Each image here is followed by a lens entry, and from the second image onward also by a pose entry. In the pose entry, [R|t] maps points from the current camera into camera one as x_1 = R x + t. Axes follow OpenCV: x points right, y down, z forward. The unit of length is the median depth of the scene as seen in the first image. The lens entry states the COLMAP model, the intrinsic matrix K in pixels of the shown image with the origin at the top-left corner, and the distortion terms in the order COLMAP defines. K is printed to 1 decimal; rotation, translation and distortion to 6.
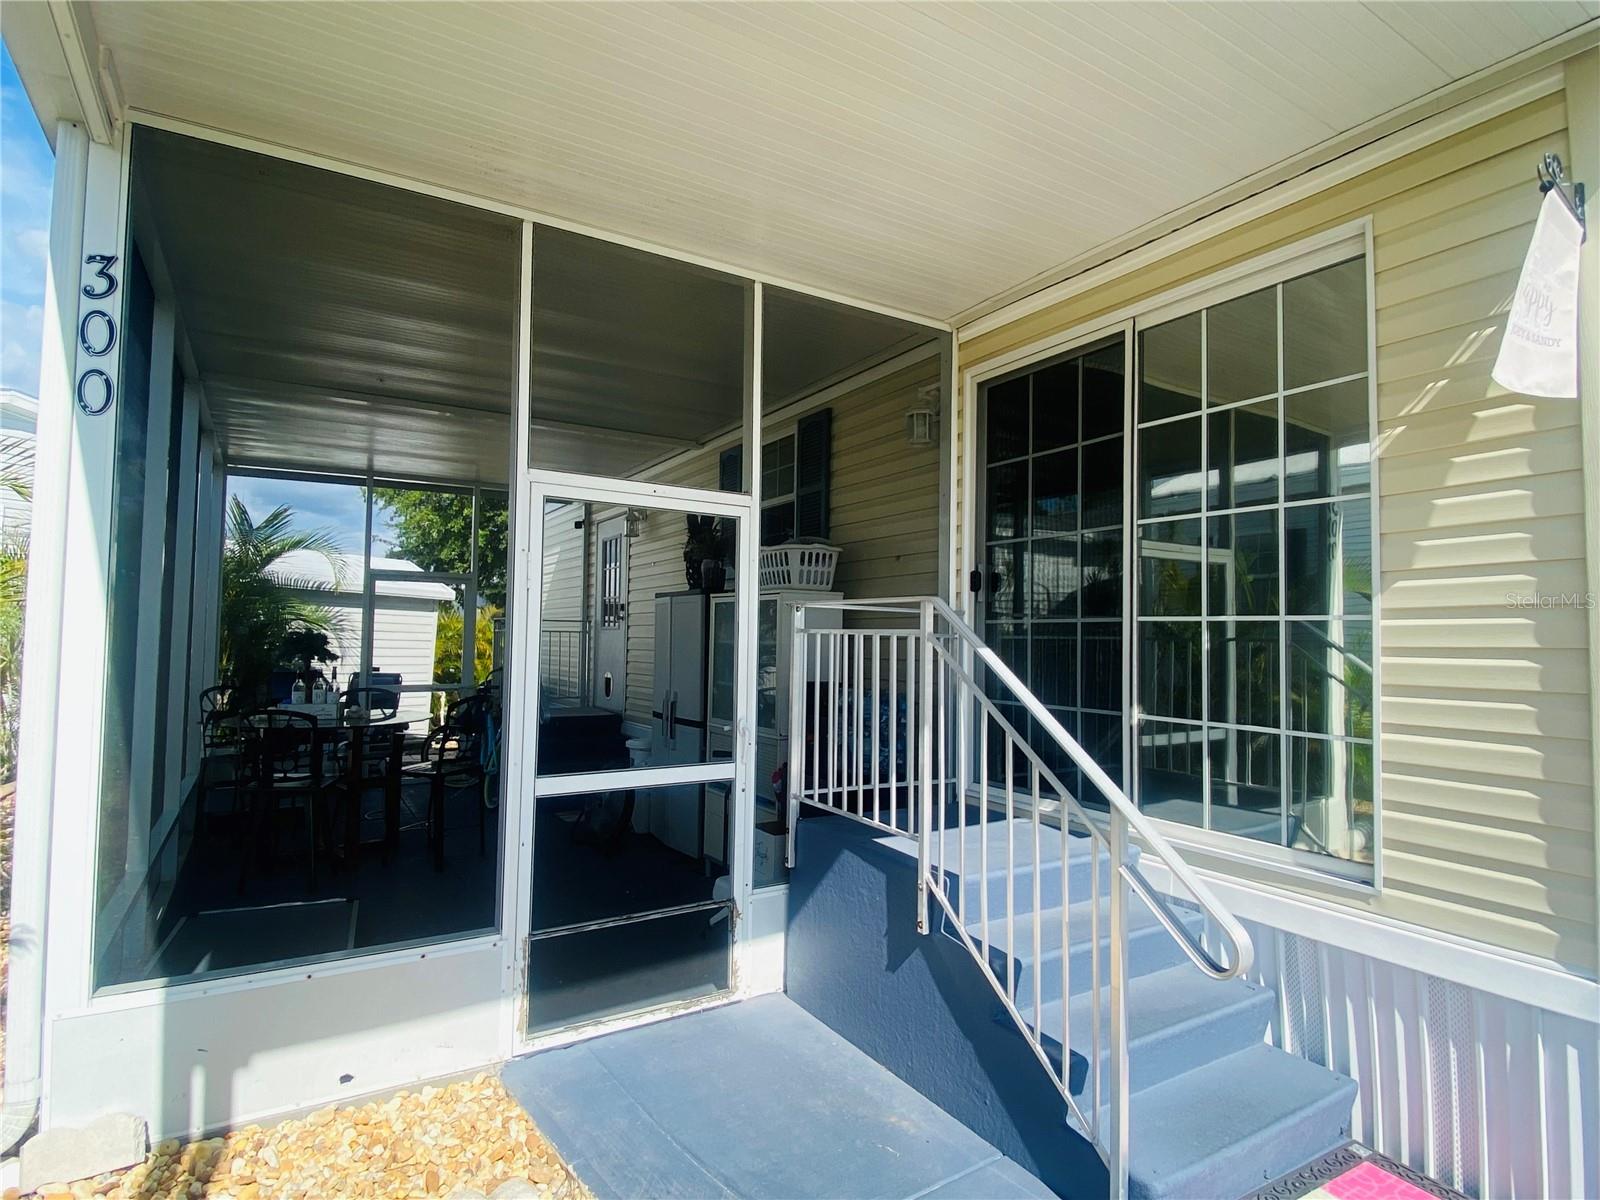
lens RADIAL K [[848.1, 0, 799.6], [0, 848.1, 599.9], [0, 0, 1]] dist [0.013119, -0.009889]
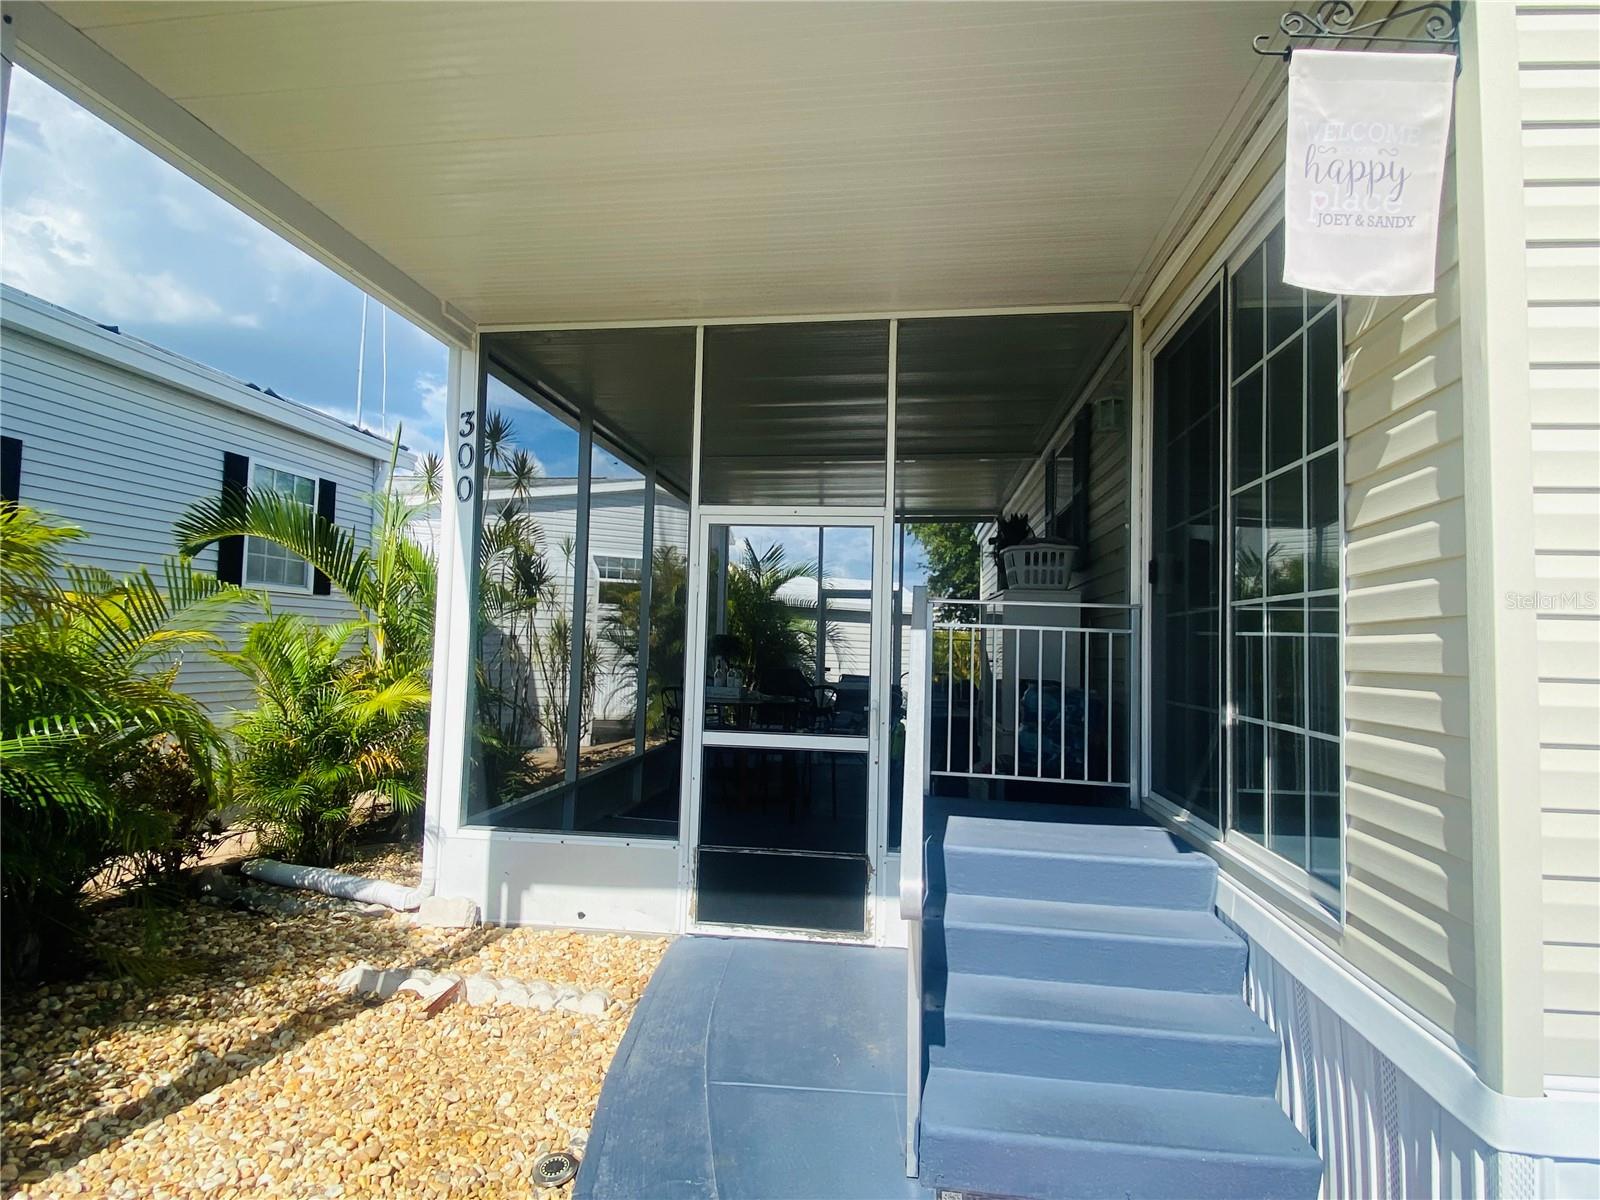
lens RADIAL K [[848.1, 0, 805.5], [0, 848.1, 595.7], [0, 0, 1]] dist [0.013119, -0.009889]
pose [[0.779165, -0.031971, -0.626002, 0.665597], [0.013518, 0.999323, -0.034212, 0.041595], [0.626673, 0.018195, 0.779070, 0.044173]]
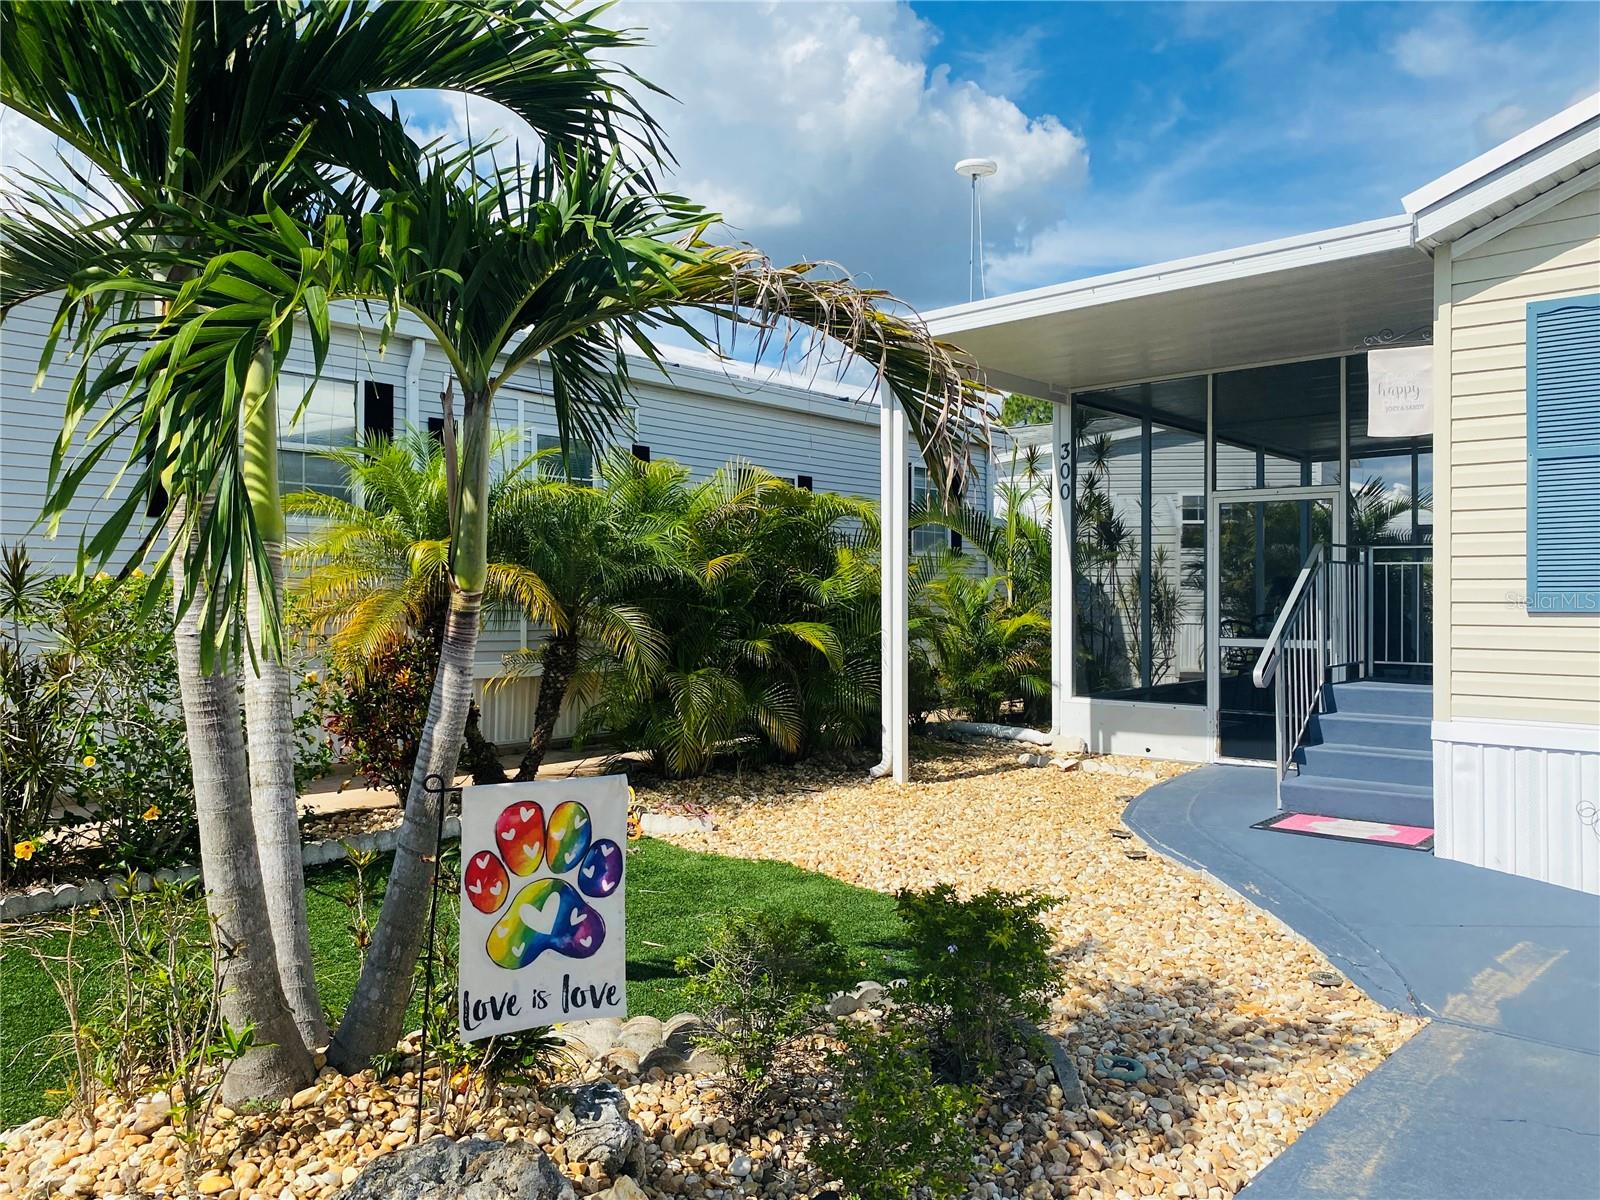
lens RADIAL K [[1230.7, 0, 792.1], [0, 1230.7, 590.3], [0, 0, 1]] dist [0.039554, -0.042519]
pose [[0.309250, -0.017429, -0.950821, 2.275953], [0.045156, 0.998973, -0.003625, 0.054326], [0.949908, -0.041814, 0.309719, -0.955251]]
